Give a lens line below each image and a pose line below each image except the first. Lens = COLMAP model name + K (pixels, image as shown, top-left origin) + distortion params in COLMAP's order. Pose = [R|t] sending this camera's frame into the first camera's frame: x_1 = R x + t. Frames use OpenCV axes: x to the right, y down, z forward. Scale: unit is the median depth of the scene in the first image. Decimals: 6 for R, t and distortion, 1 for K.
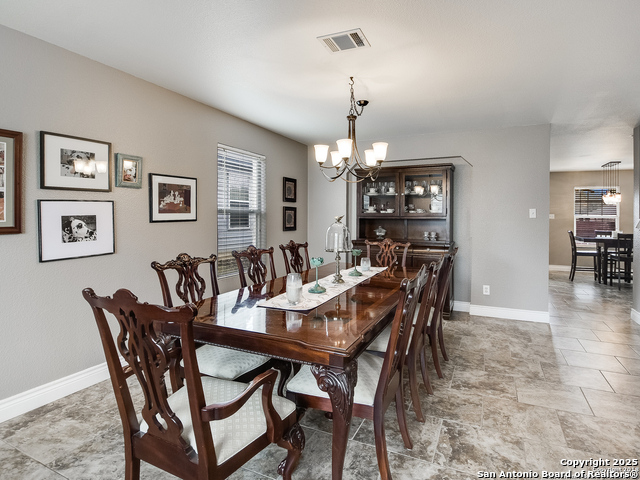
lens RADIAL K [[345.8, 0, 319.8], [0, 345.8, 238.8], [0, 0, 1]] dist [0.014004, -0.014280]
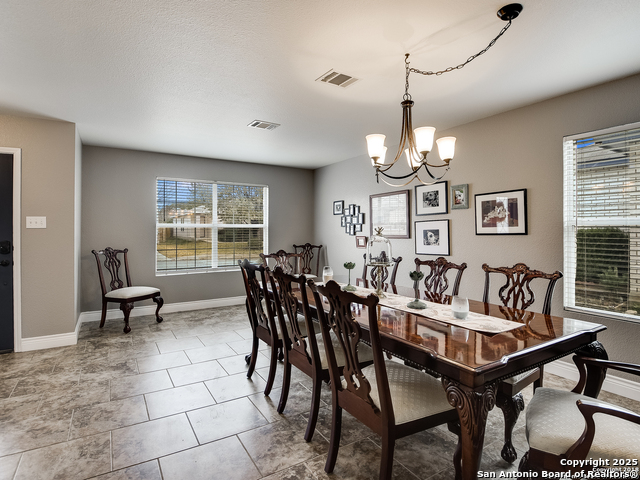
lens RADIAL K [[345.8, 0, 319.1], [0, 345.8, 237.1], [0, 0, 1]] dist [0.014004, -0.014280]
pose [[-0.528951, 0.001747, -0.848651, 0.922153], [-0.067708, 0.996723, 0.044253, -0.062988], [0.845947, 0.080868, -0.527099, 1.307429]]
